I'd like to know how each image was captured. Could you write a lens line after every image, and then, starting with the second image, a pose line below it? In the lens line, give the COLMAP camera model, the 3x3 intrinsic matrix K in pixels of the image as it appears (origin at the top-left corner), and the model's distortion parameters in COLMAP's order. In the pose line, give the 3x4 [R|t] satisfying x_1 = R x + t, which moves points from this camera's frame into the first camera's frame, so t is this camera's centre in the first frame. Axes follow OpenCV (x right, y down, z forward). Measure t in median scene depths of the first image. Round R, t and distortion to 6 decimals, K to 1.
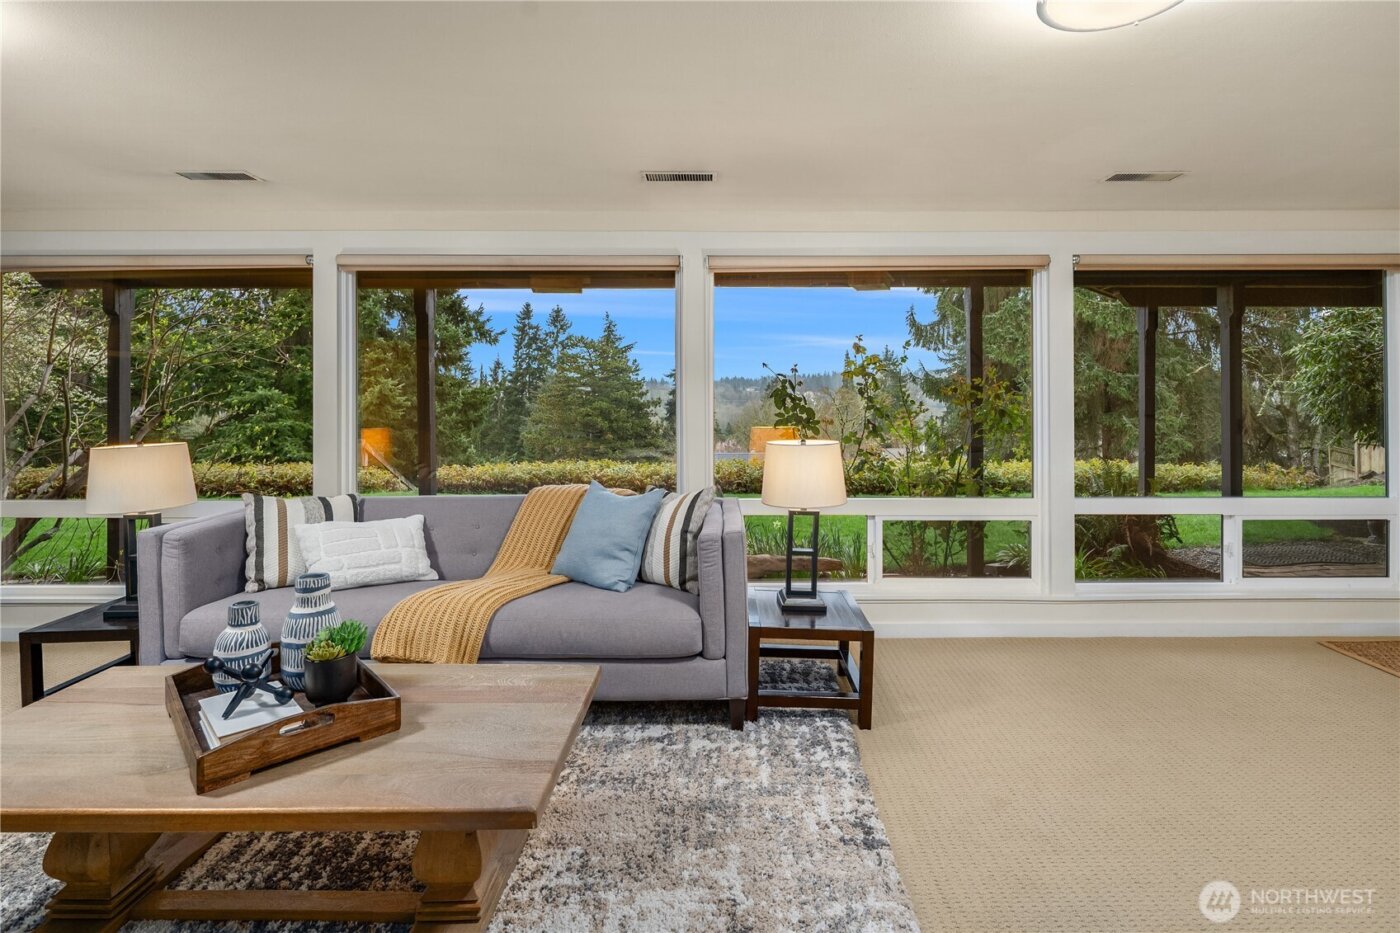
lens RADIAL K [[689.0, 0, 729.7], [0, 689.0, 400.5], [0, 0, 1]] dist [0.005516, -0.003439]
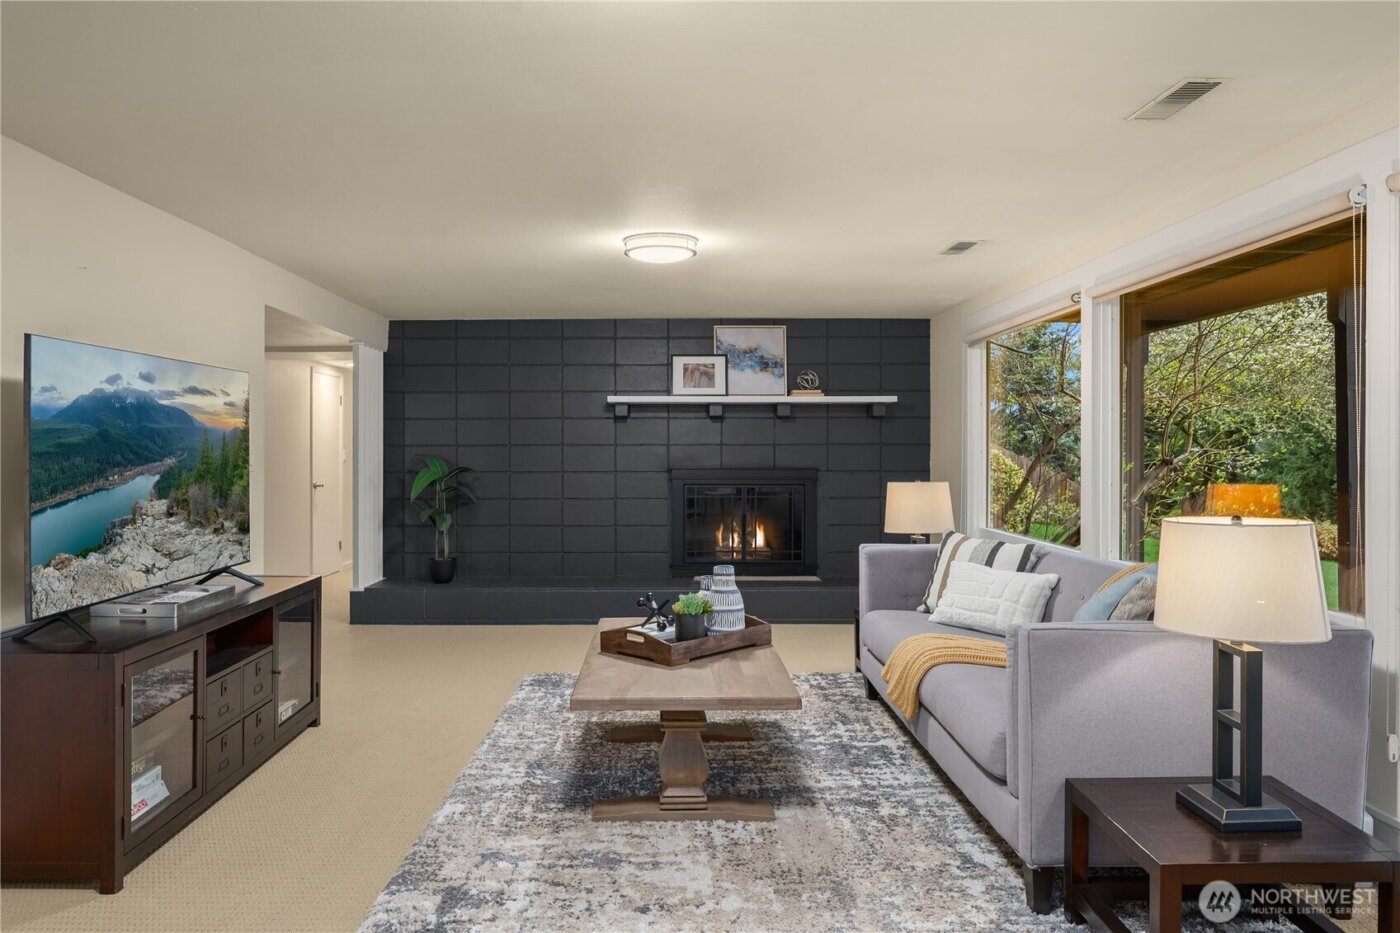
lens RADIAL K [[968.7, 0, 671.6], [0, 968.7, 460.2], [0, 0, 1]] dist [-0.007637, 0.002615]
pose [[0.000971, 0.012676, -0.999919, 0.914206], [-0.004101, 0.999911, 0.012672, 0.005092], [0.999991, 0.004088, 0.001023, 0.574388]]
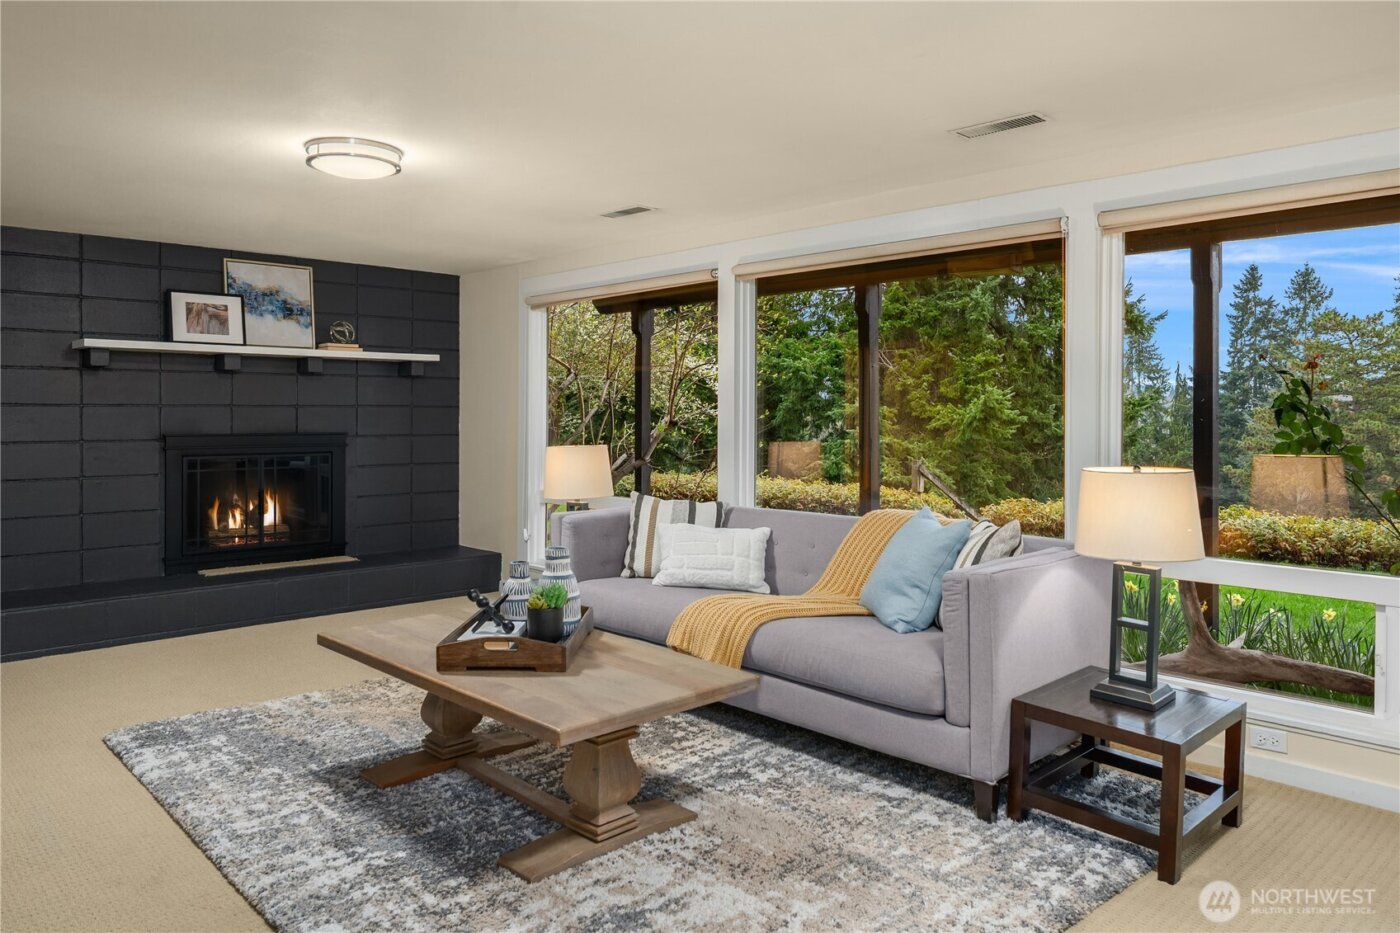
lens RADIAL K [[968.7, 0, 696.0], [0, 968.7, 425.4], [0, 0, 1]] dist [-0.007637, 0.002615]
pose [[0.686584, 0.013706, -0.726922, 0.541260], [-0.006717, 0.999899, 0.012509, 0.005957], [0.727020, -0.003706, 0.686606, -0.012049]]
